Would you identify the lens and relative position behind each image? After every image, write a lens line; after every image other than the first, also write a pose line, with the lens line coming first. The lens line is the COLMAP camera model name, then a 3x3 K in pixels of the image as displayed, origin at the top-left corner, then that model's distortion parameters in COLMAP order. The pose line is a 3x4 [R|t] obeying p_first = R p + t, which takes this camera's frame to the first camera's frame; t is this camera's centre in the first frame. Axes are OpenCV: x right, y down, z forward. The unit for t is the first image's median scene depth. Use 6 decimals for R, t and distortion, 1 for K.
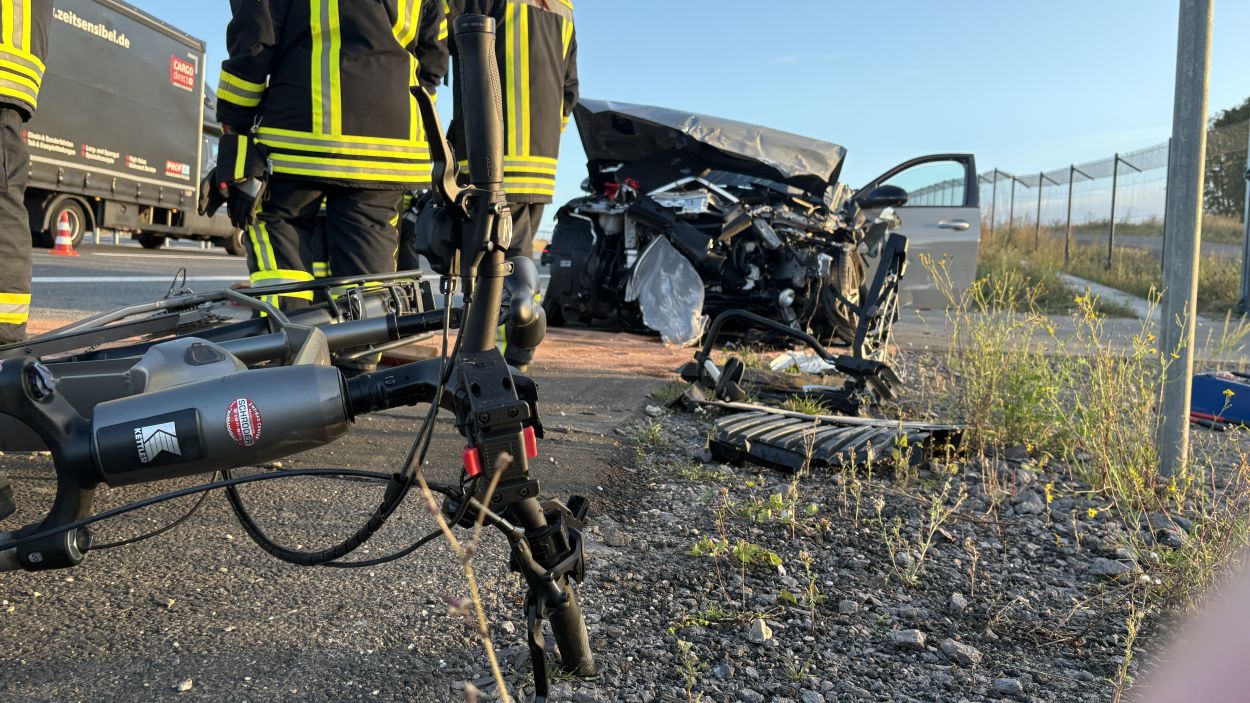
lens RADIAL K [[973.4, 0, 625.0], [0, 973.4, 351.5], [0, 0, 1]] dist [0.088352, -0.005977]
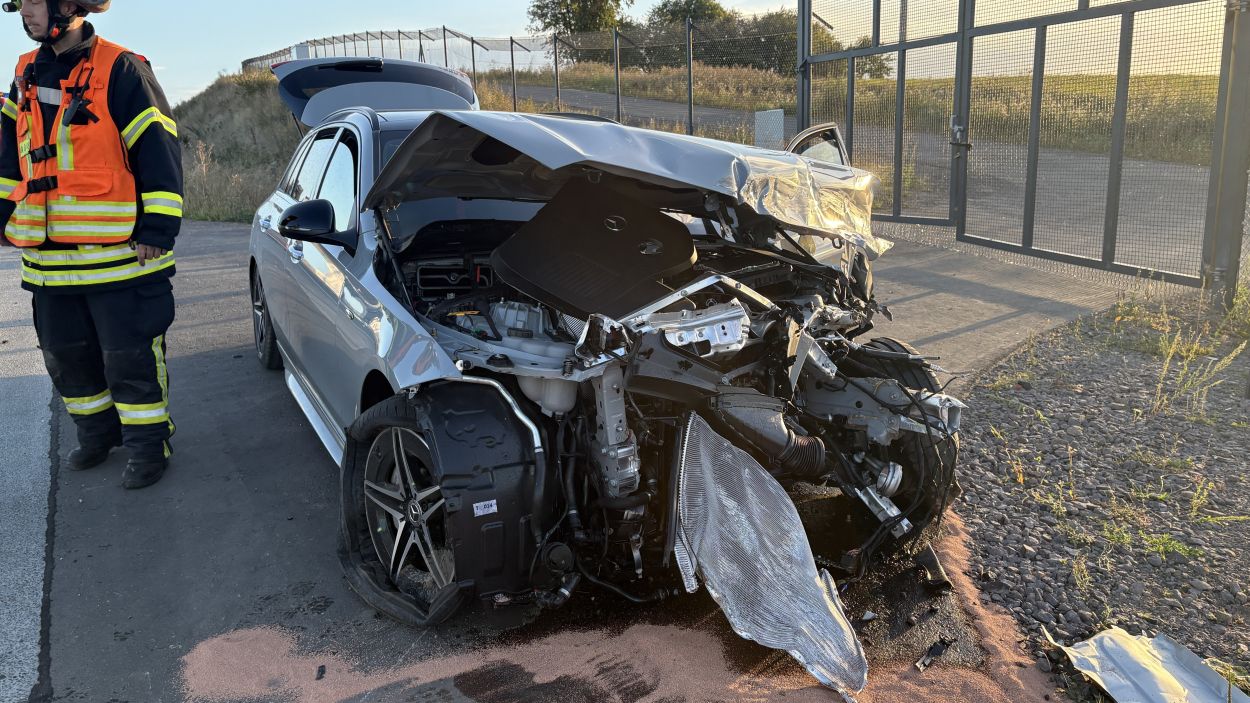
lens RADIAL K [[973.4, 0, 625.0], [0, 973.4, 351.5], [0, 0, 1]] dist [0.088352, -0.005977]
pose [[0.821289, -0.184496, 0.539857, -0.234590], [0.096214, 0.977504, 0.187691, -0.236540], [-0.562341, -0.102207, 0.820565, 0.623027]]
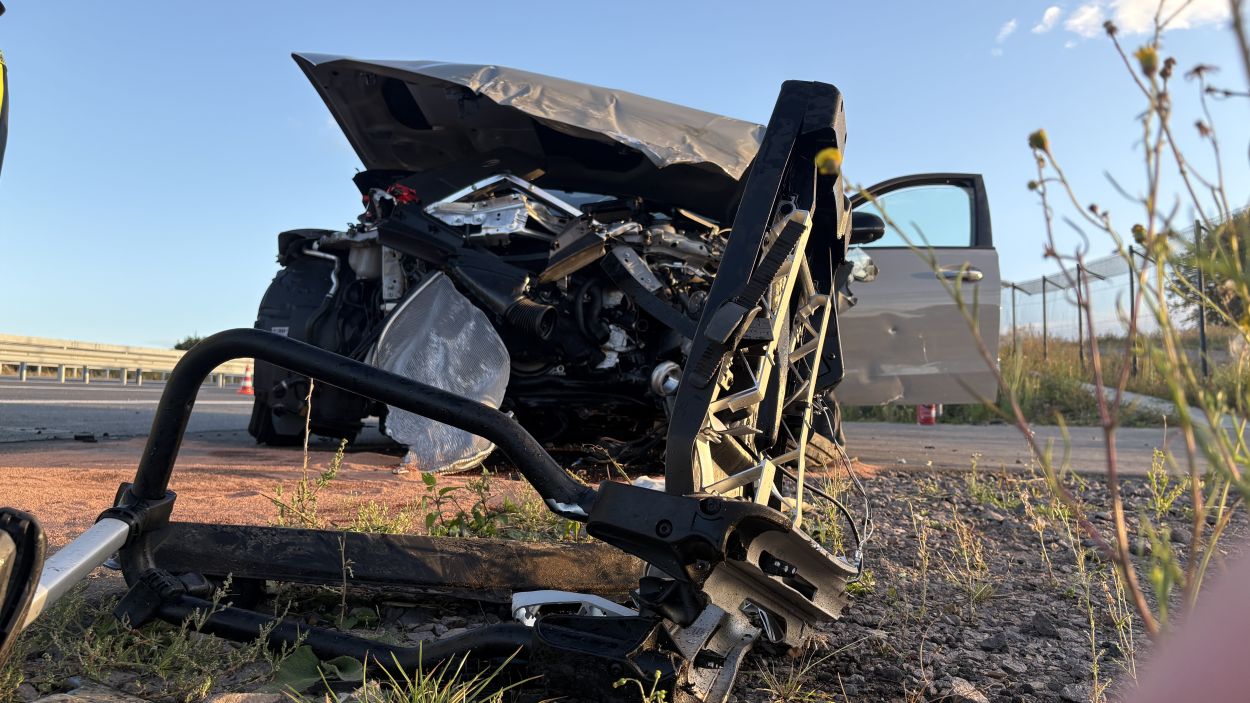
lens RADIAL K [[973.4, 0, 625.0], [0, 973.4, 351.5], [0, 0, 1]] dist [0.088352, -0.005977]
pose [[0.999614, -0.027773, -0.000778, 0.139476], [0.027419, 0.990615, -0.133903, 0.002241], [0.004490, 0.133830, 0.990994, 0.447681]]
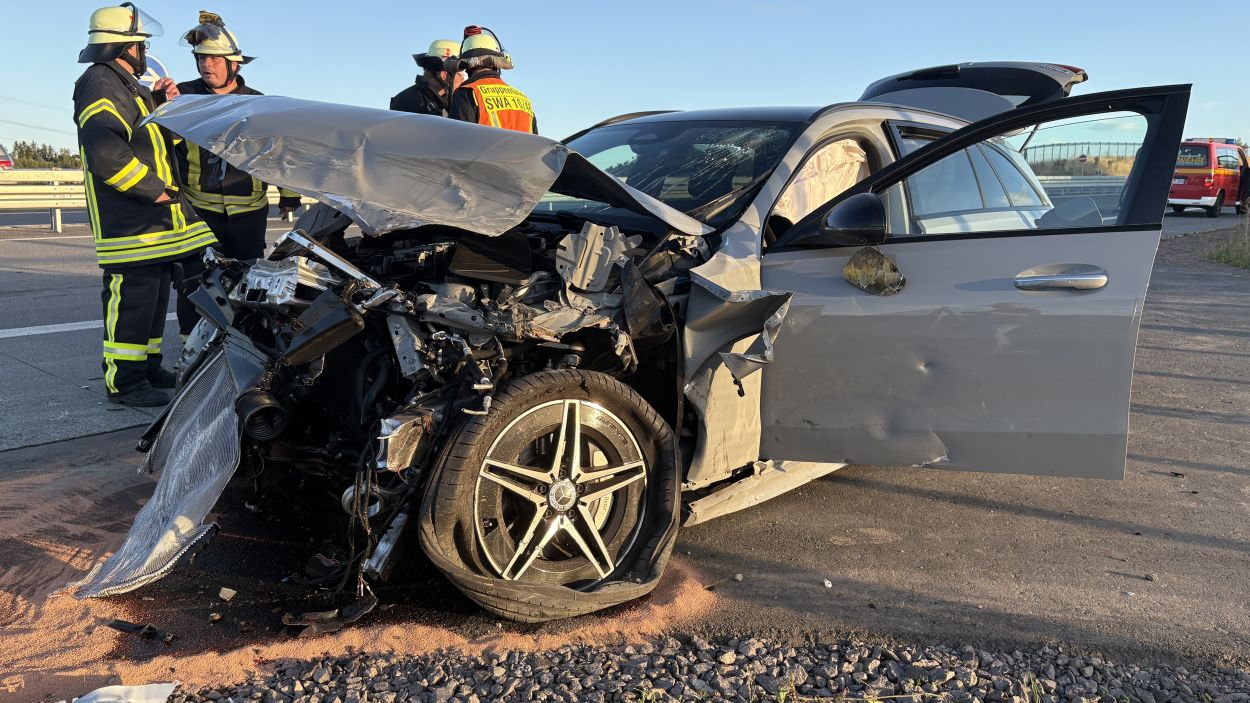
lens RADIAL K [[973.4, 0, 625.0], [0, 973.4, 351.5], [0, 0, 1]] dist [0.088352, -0.005977]
pose [[0.809166, 0.046420, -0.585744, 0.520875], [-0.003772, 0.997264, 0.073821, -0.155238], [0.587568, -0.057524, 0.807127, 0.682227]]
